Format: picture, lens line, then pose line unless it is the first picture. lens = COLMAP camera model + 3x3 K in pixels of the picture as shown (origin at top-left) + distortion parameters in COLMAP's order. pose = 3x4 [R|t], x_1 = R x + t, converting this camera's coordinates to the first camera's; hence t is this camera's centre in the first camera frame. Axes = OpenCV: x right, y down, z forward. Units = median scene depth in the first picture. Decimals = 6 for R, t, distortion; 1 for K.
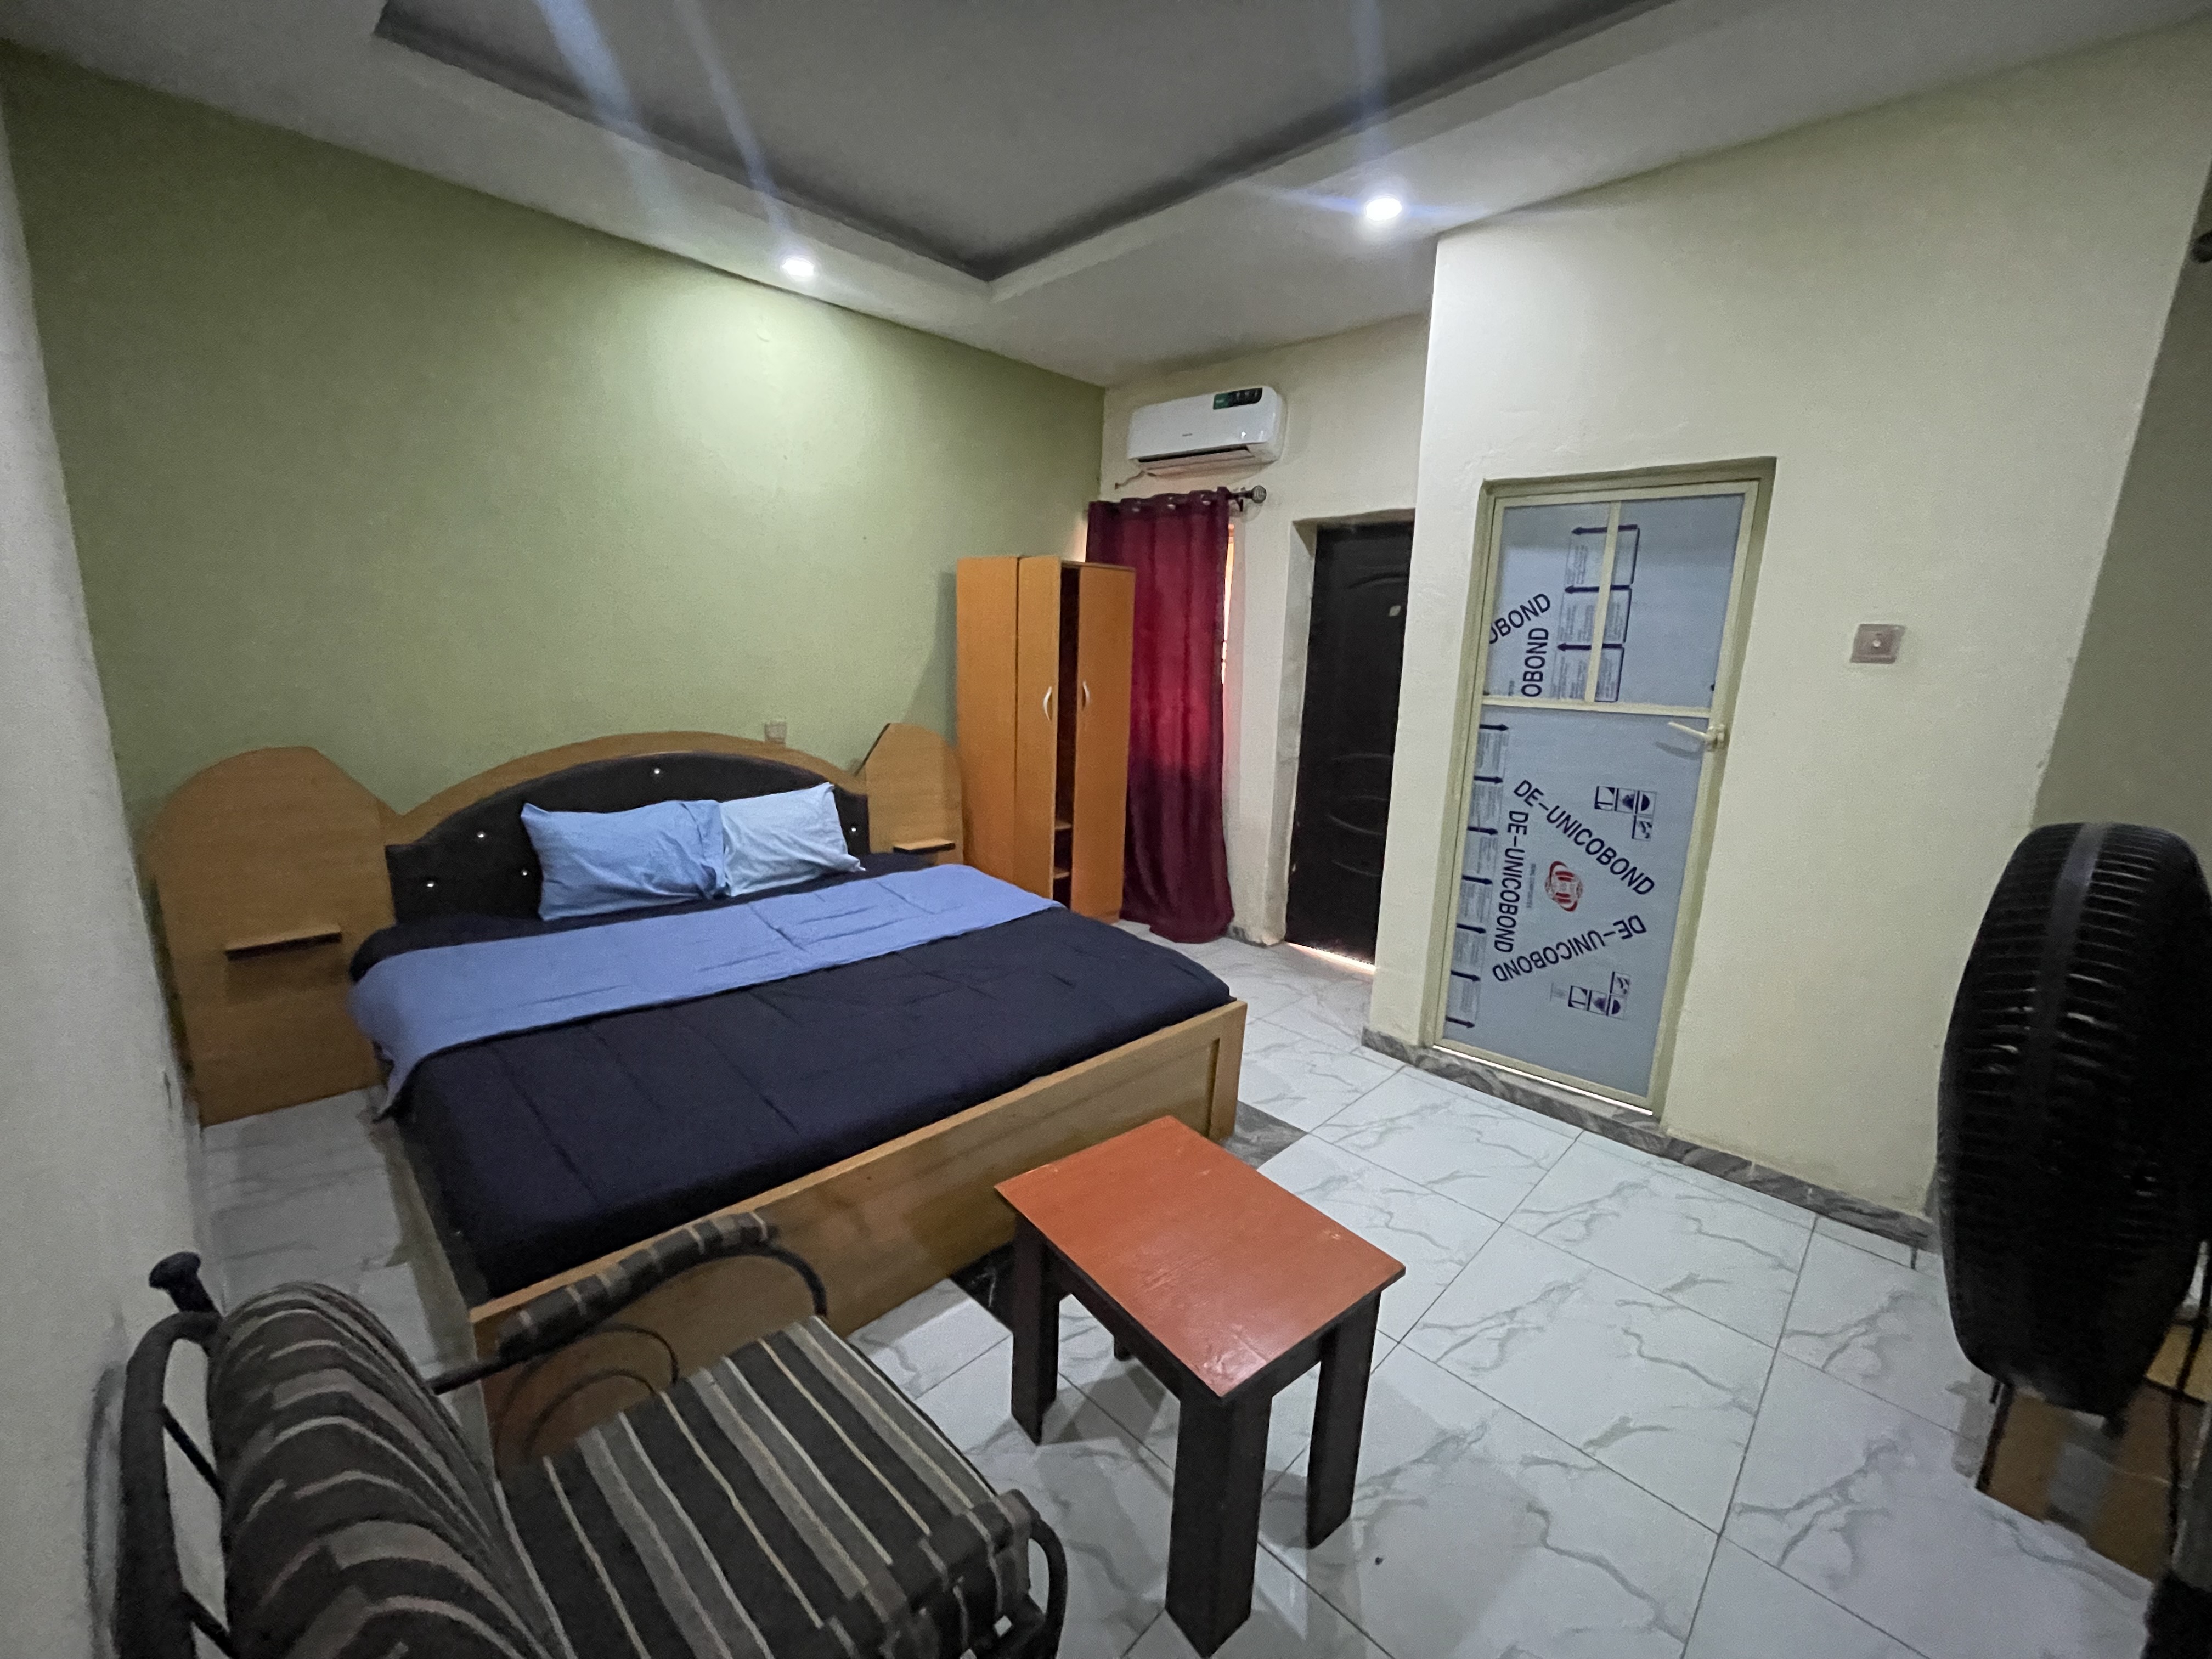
lens RADIAL K [[886.0, 0, 1106.0], [0, 886.0, 829.5], [0, 0, 1]] dist [-0.000710, -0.008921]
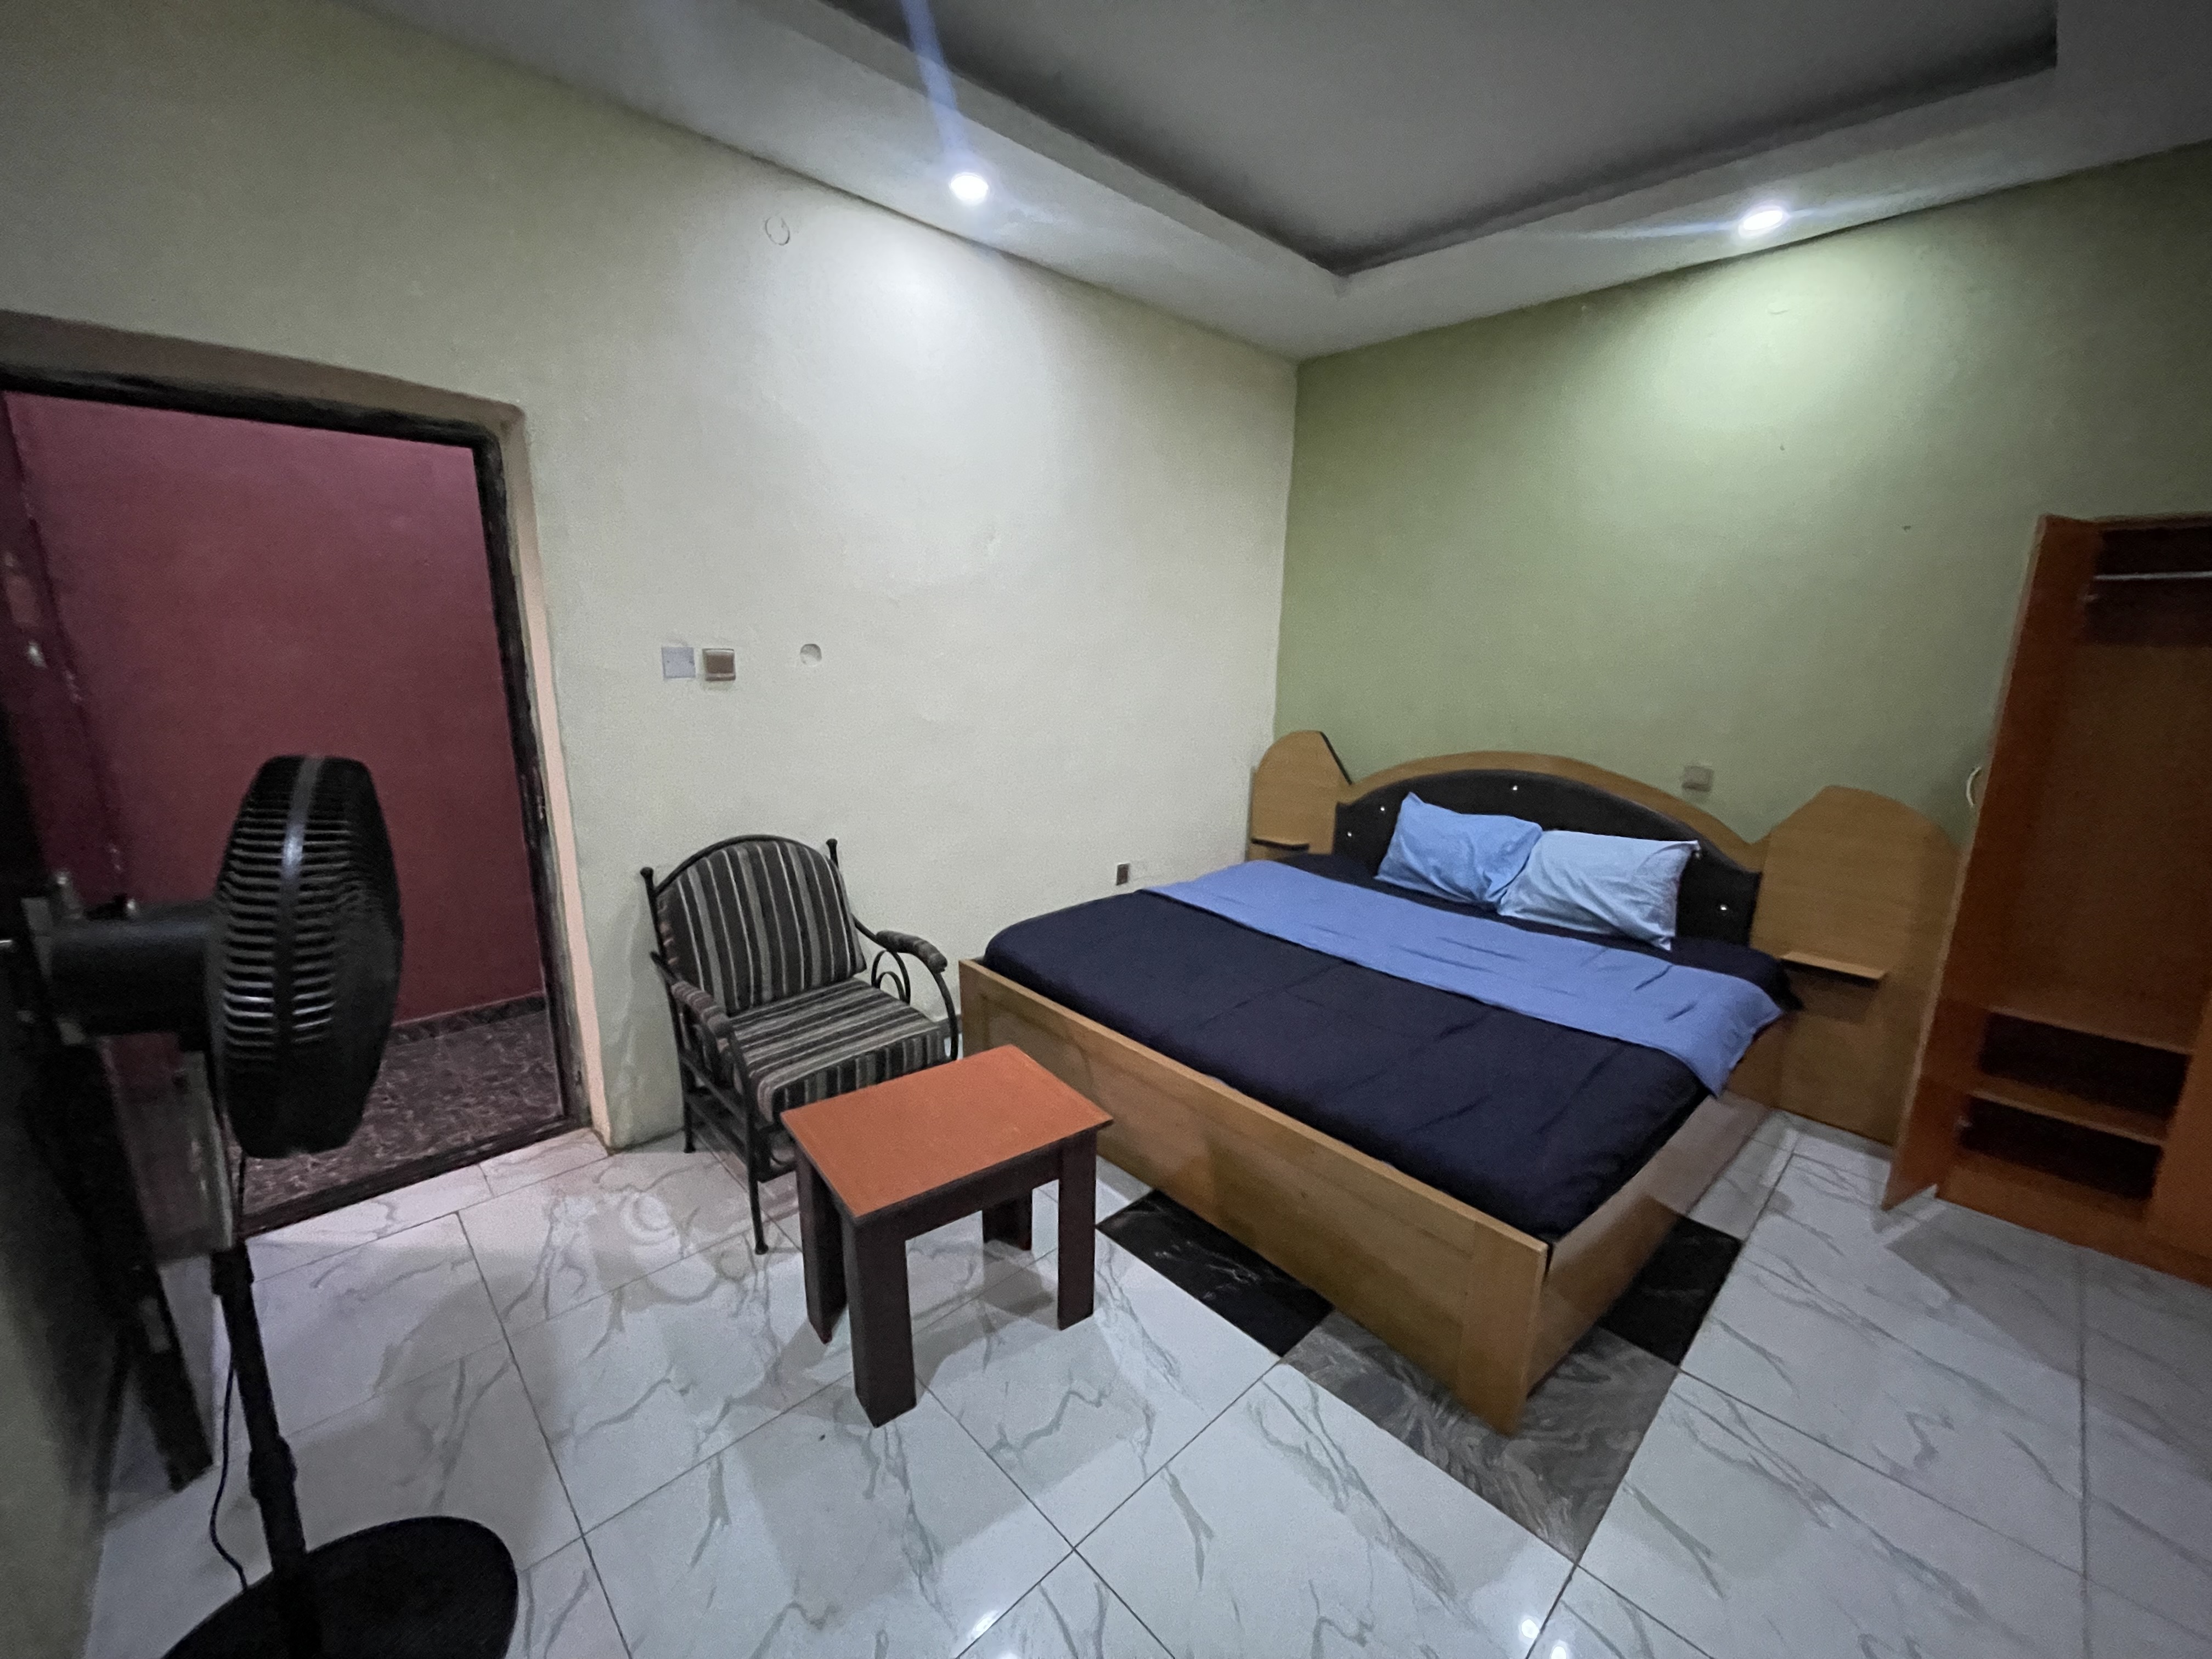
lens RADIAL K [[886.0, 0, 1106.0], [0, 886.0, 829.5], [0, 0, 1]] dist [-0.000710, -0.008921]
pose [[-0.013607, 0.181724, -0.983255, 0.609263], [-0.224576, 0.957668, 0.180103, -0.107087], [0.974361, 0.223267, 0.027780, 0.535656]]
